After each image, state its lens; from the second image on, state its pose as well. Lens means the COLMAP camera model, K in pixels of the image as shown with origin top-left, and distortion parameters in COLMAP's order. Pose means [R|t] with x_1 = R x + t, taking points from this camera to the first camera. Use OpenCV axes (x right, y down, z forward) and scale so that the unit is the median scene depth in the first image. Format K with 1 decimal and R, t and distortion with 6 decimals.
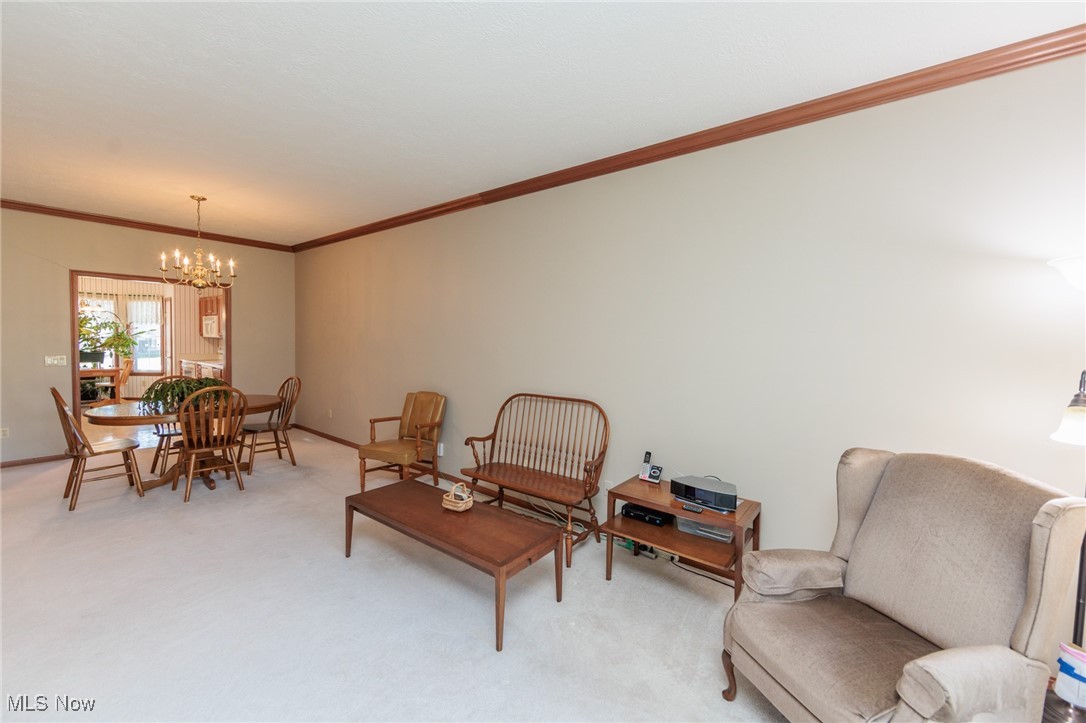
lens RADIAL K [[432.9, 0, 544.5], [0, 432.9, 356.2], [0, 0, 1]] dist [-0.003255, 0.000048]
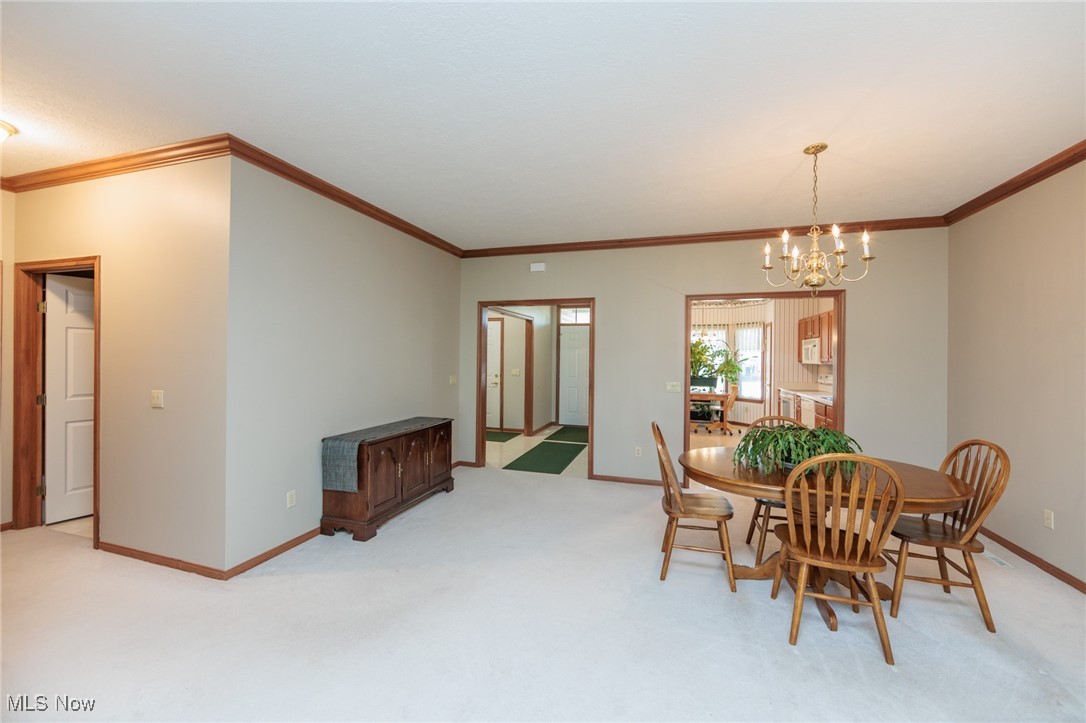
lens RADIAL K [[424.3, 0, 544.1], [0, 424.3, 356.3], [0, 0, 1]] dist [-0.004080, 0.000209]
pose [[0.363144, -0.018668, -0.931546, -0.185227], [-0.040018, 0.998564, -0.035611, -0.007870], [0.930873, 0.050211, 0.361876, 0.207597]]
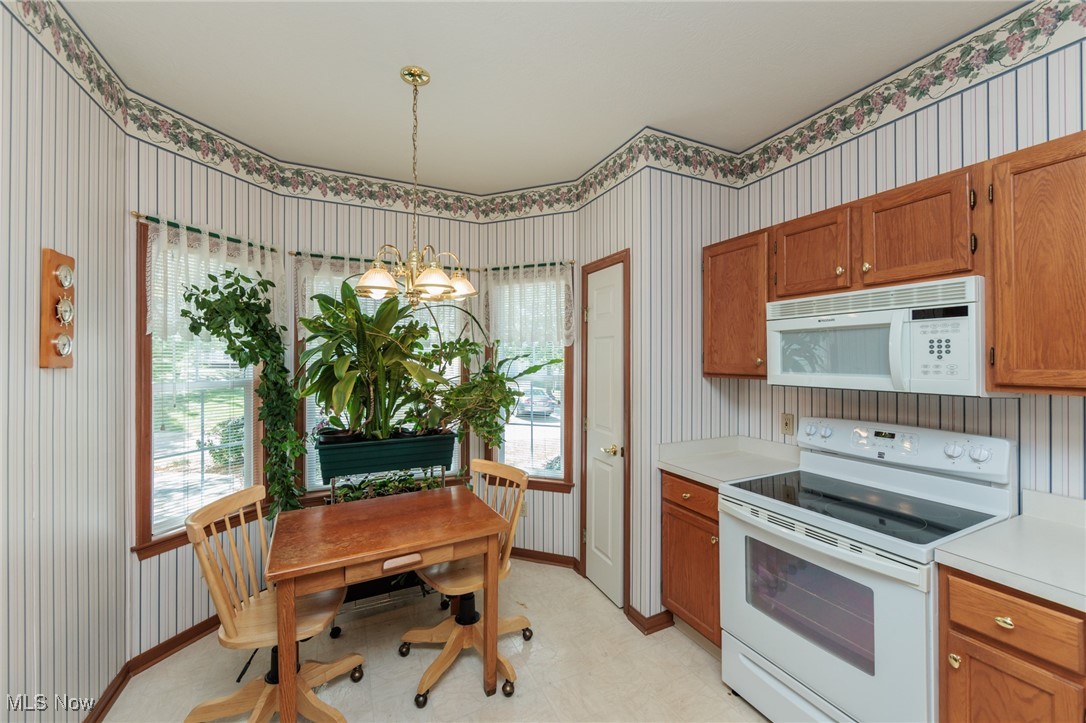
lens RADIAL K [[424.3, 0, 544.1], [0, 424.3, 356.3], [0, 0, 1]] dist [-0.004080, 0.000209]
pose [[0.900664, -0.025129, -0.433789, -0.830195], [0.002561, 0.998616, -0.052532, -0.050355], [0.434509, 0.046203, 0.899482, 0.751131]]
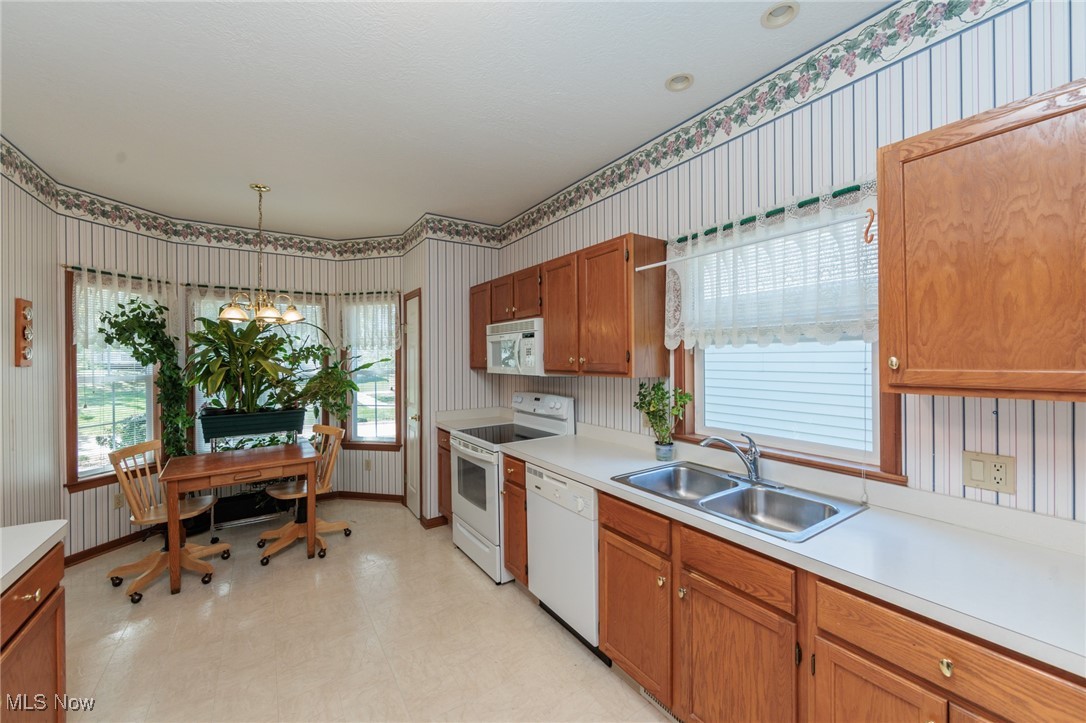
lens RADIAL K [[423.8, 0, 545.4], [0, 423.8, 357.0], [0, 0, 1]] dist [-0.002936, -0.000141]
pose [[0.952528, -0.028222, -0.303141, -0.630431], [0.014963, 0.998831, -0.045971, -0.042030], [0.304084, 0.039253, 0.951836, 0.641164]]
